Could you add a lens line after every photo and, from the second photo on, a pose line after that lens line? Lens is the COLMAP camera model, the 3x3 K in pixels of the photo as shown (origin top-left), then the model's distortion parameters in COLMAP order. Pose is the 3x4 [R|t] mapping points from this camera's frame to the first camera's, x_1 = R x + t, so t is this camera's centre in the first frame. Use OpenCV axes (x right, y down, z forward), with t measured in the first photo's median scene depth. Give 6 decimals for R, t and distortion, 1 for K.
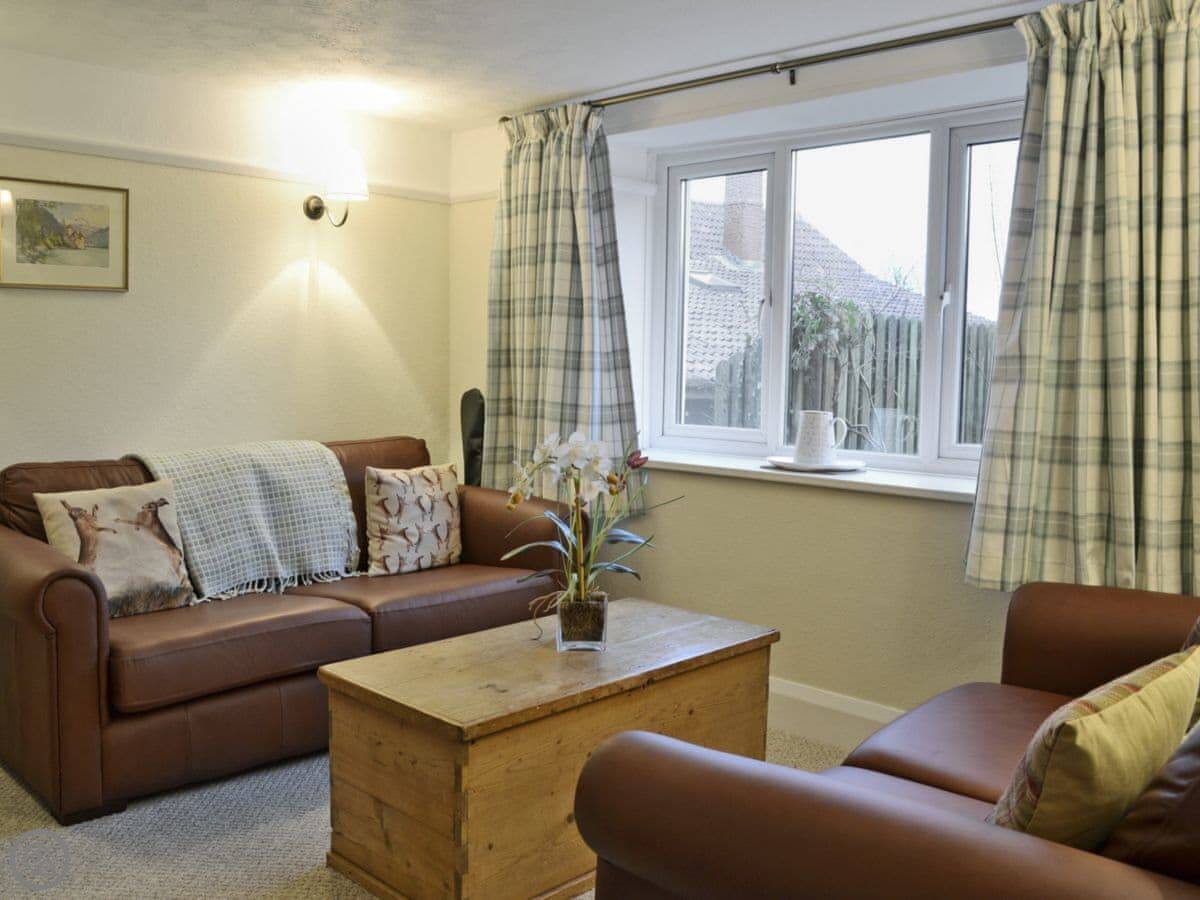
lens RADIAL K [[1188.3, 0, 600.0], [0, 1188.3, 450.0], [0, 0, 1]] dist [-0.080937, 0.009202]
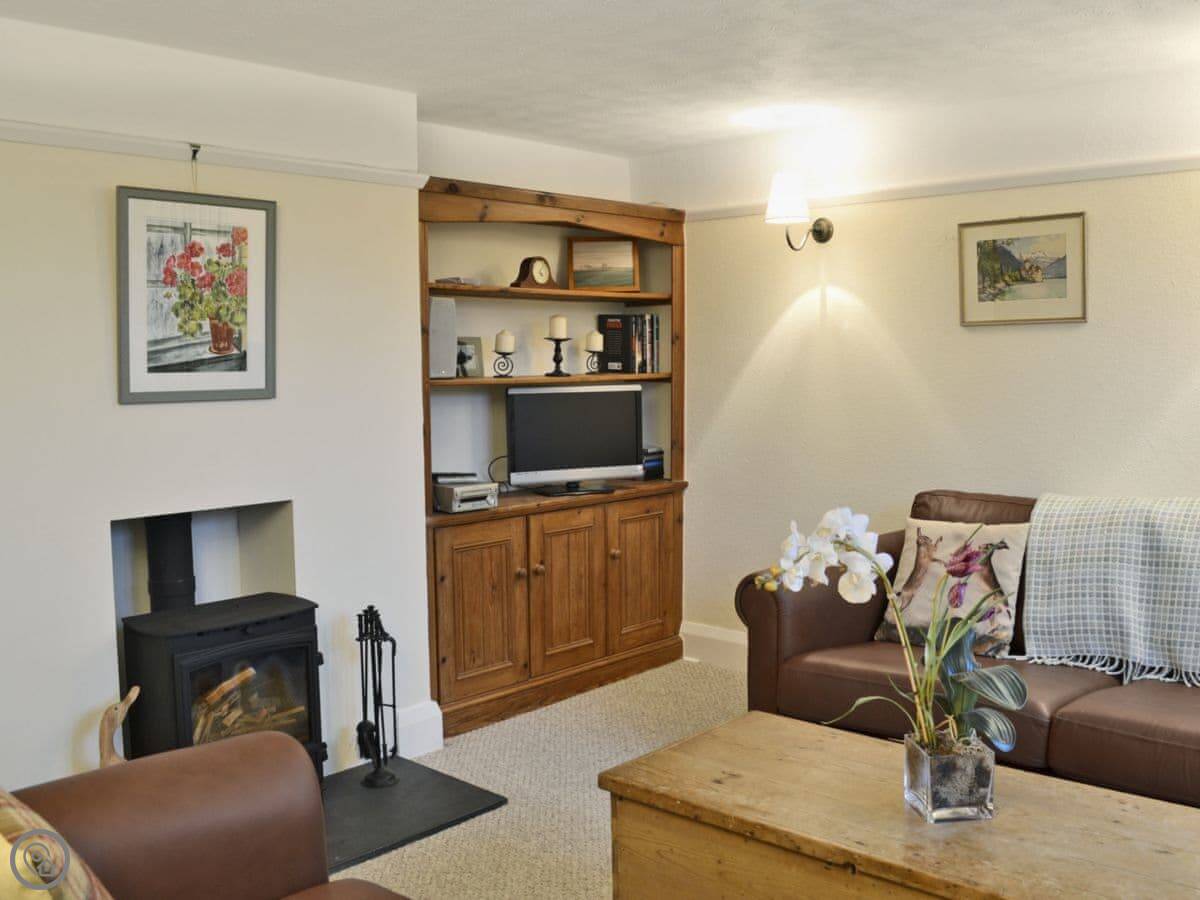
lens RADIAL K [[1188.3, 0, 600.0], [0, 1188.3, 450.0], [0, 0, 1]] dist [-0.080937, 0.009202]
pose [[-0.009645, 0.051302, -0.998637, 0.558126], [-0.076619, 0.995709, 0.051892, -0.054849], [0.997014, 0.077015, -0.005673, 0.655560]]
